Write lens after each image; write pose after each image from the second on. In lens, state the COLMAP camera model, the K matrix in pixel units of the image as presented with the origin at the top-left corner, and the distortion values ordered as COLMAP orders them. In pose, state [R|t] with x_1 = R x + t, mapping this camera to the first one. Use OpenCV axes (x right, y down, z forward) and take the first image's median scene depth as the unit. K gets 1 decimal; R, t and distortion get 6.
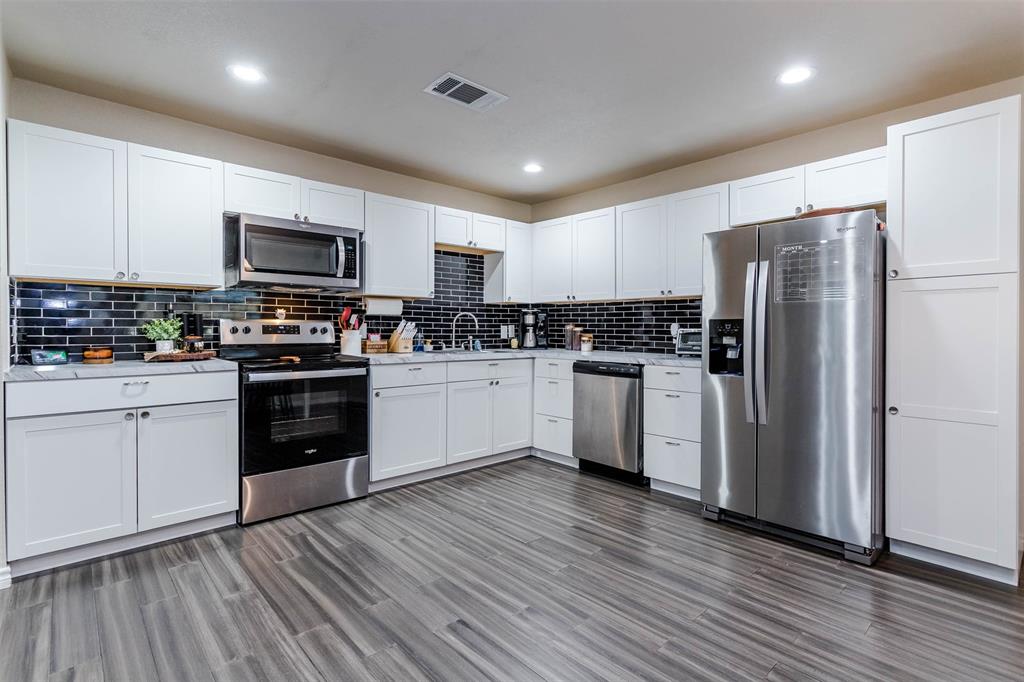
lens RADIAL K [[494.0, 0, 513.2], [0, 494.0, 330.6], [0, 0, 1]] dist [0.003534, 0.001102]
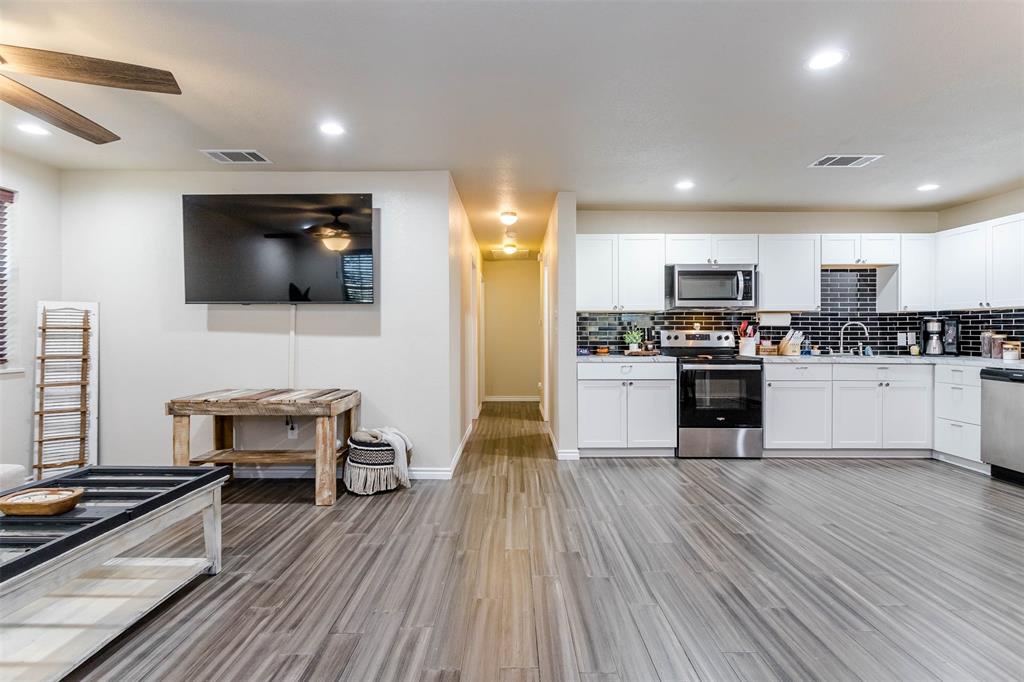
lens RADIAL K [[483.2, 0, 504.5], [0, 483.2, 335.5], [0, 0, 1]] dist [0.002689, -0.000392]
pose [[0.725814, -0.002854, -0.687885, 0.100258], [-0.000175, 0.999991, -0.004333, -0.000404], [0.687891, 0.003265, 0.725806, -0.421678]]
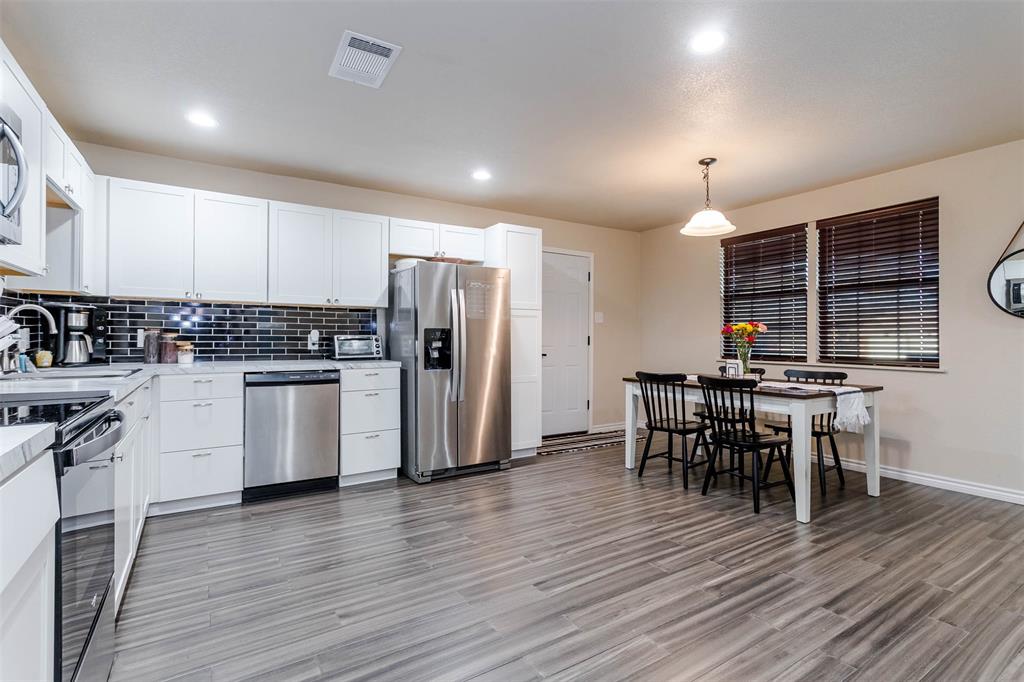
lens RADIAL K [[496.1, 0, 500.0], [0, 496.1, 336.0], [0, 0, 1]] dist [0.005165, 0.001101]
pose [[0.174306, 0.000600, 0.984691, -0.663831], [0.000964, 0.999999, -0.000780, -0.001016], [-0.984691, 0.001085, 0.174305, 0.454435]]
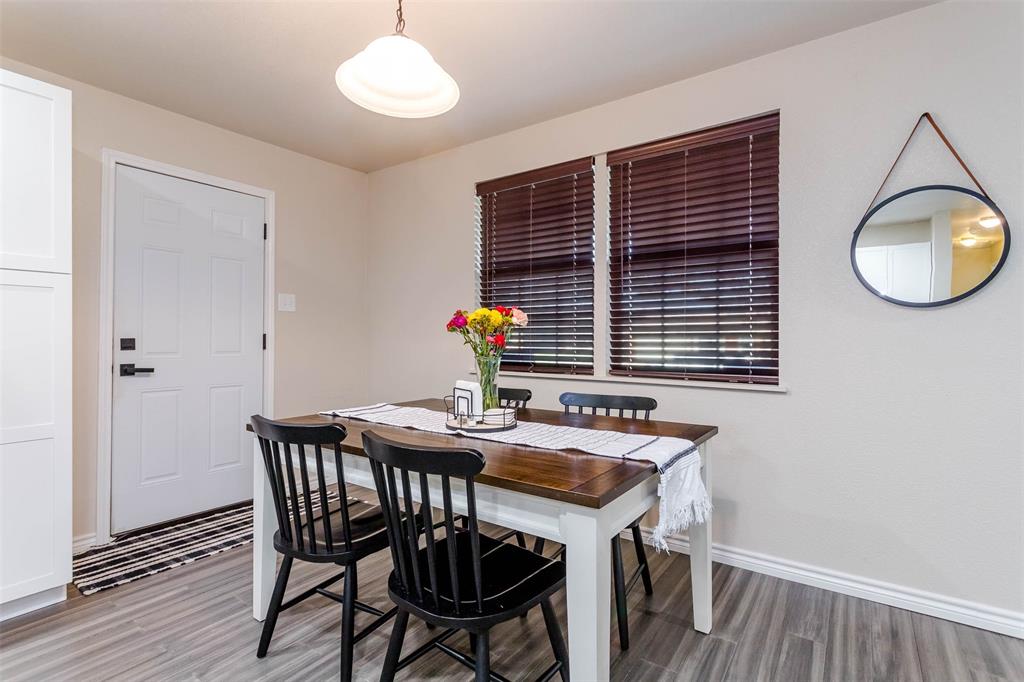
lens RADIAL K [[482.4, 0, 485.6], [0, 482.4, 338.7], [0, 0, 1]] dist [0.000699, 0.000150]
pose [[-0.165156, -0.007455, 0.986239, -0.044980], [0.000038, 0.999971, 0.007565, 0.000630], [-0.986267, 0.001287, -0.165151, 0.215779]]
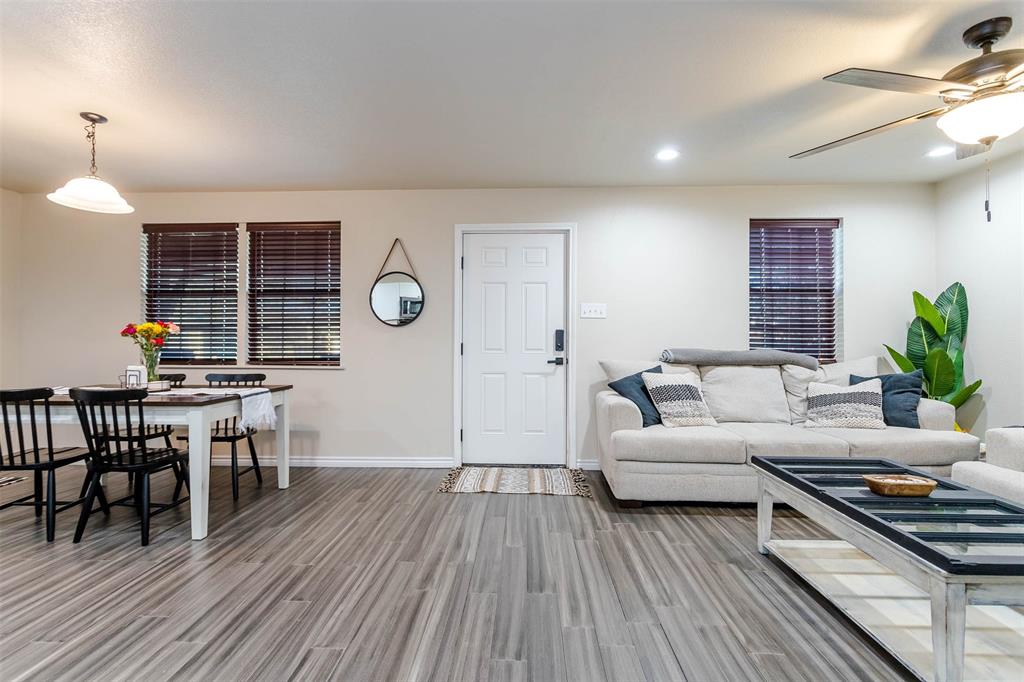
lens RADIAL K [[494.1, 0, 519.3], [0, 494.1, 334.1], [0, 0, 1]] dist [0.000270, 0.000332]
pose [[-0.725580, 0.004438, 0.688123, -0.643732], [-0.003432, 0.999943, -0.010068, -0.001091], [-0.688129, -0.009667, -0.725524, 0.320589]]
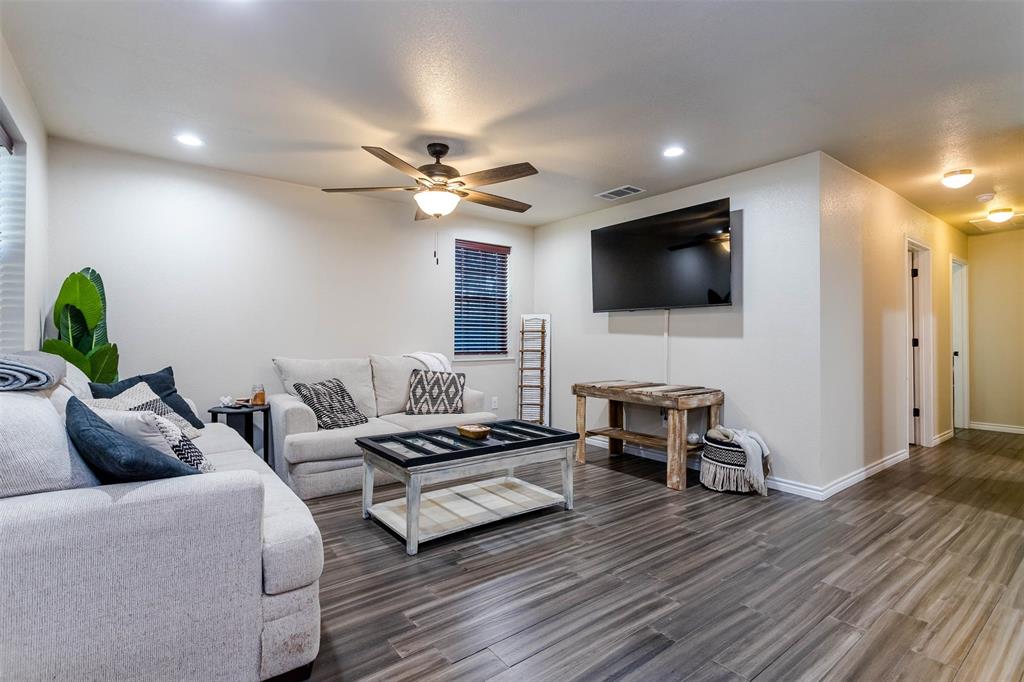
lens RADIAL K [[481.2, 0, 509.8], [0, 481.2, 334.9], [0, 0, 1]] dist [0.002864, 0.000549]
pose [[-0.088092, -0.007637, -0.996083, 0.265387], [-0.006770, 0.999952, -0.007068, 0.001257], [0.996089, 0.006121, -0.088139, -0.251167]]
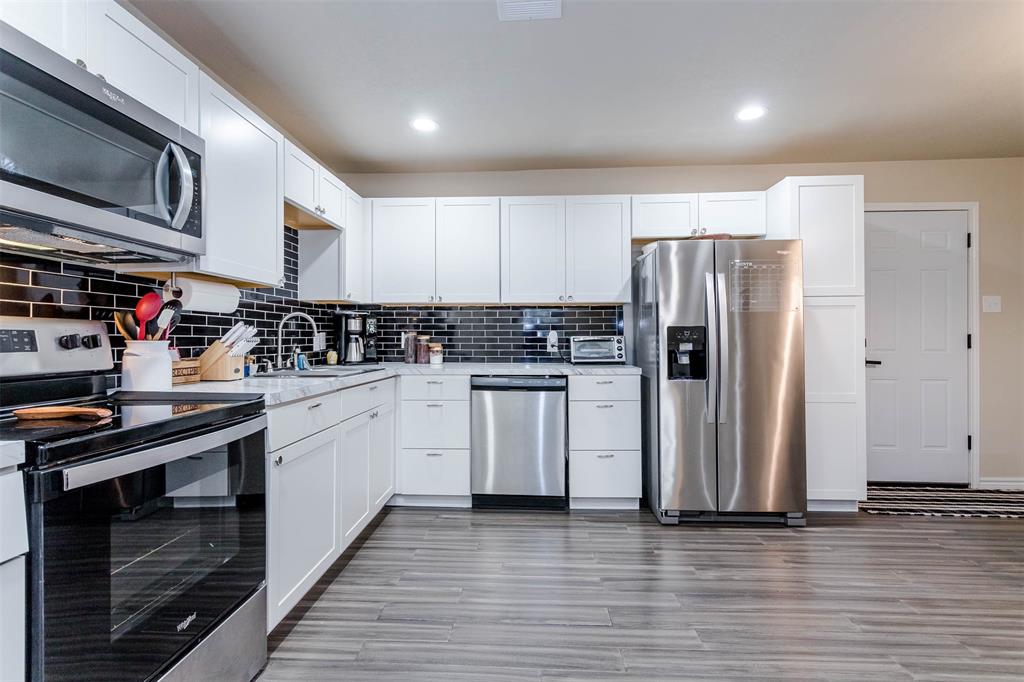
lens RADIAL K [[484.7, 0, 502.2], [0, 484.7, 335.0], [0, 0, 1]] dist [0.002006, 0.000819]
pose [[0.711618, -0.000641, 0.702567, -0.424282], [0.007912, 0.999943, -0.007102, -0.000489], [-0.702522, 0.010613, 0.711583, 0.417563]]
